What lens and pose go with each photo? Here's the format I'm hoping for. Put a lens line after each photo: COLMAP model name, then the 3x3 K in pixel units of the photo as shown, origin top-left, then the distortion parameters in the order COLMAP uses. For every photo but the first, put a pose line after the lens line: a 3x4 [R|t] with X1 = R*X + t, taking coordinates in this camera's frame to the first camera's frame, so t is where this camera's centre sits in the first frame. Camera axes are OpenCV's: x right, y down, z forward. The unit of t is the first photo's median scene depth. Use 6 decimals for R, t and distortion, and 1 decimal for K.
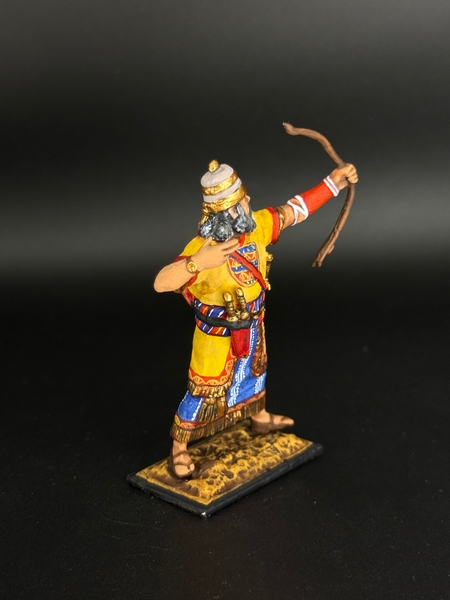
lens RADIAL K [[1123.1, 0, 225.0], [0, 1123.1, 300.0], [0, 0, 1]] dist [0.041242, 0.095030]
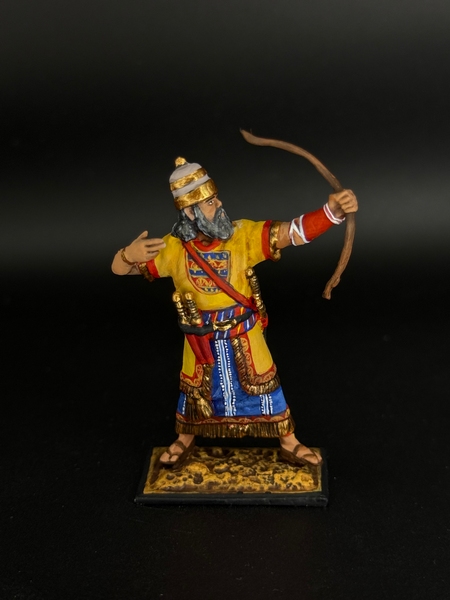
lens RADIAL K [[1123.1, 0, 225.0], [0, 1123.1, 300.0], [0, 0, 1]] dist [0.041242, 0.095030]
pose [[0.626907, 0.247258, -0.738817, 0.723094], [-0.230695, 0.964689, 0.127099, -0.129188], [0.744156, 0.090762, 0.661812, 0.364457]]
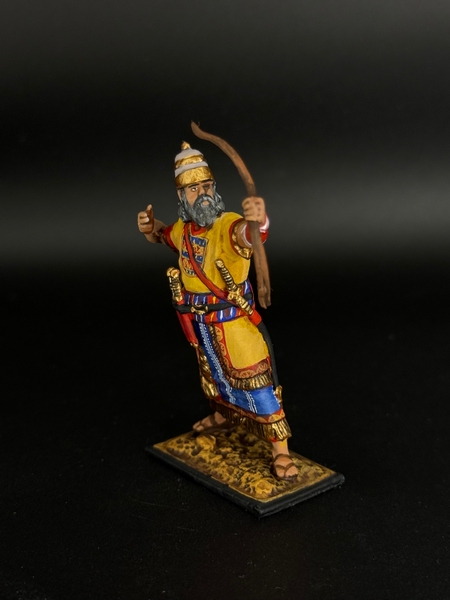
lens RADIAL K [[1123.1, 0, 225.0], [0, 1123.1, 300.0], [0, 0, 1]] dist [0.041242, 0.095030]
pose [[-0.140431, 0.333277, -0.932312, 0.934202], [-0.285145, 0.888132, 0.360434, -0.354190], [0.948141, 0.316460, -0.029689, 1.039775]]
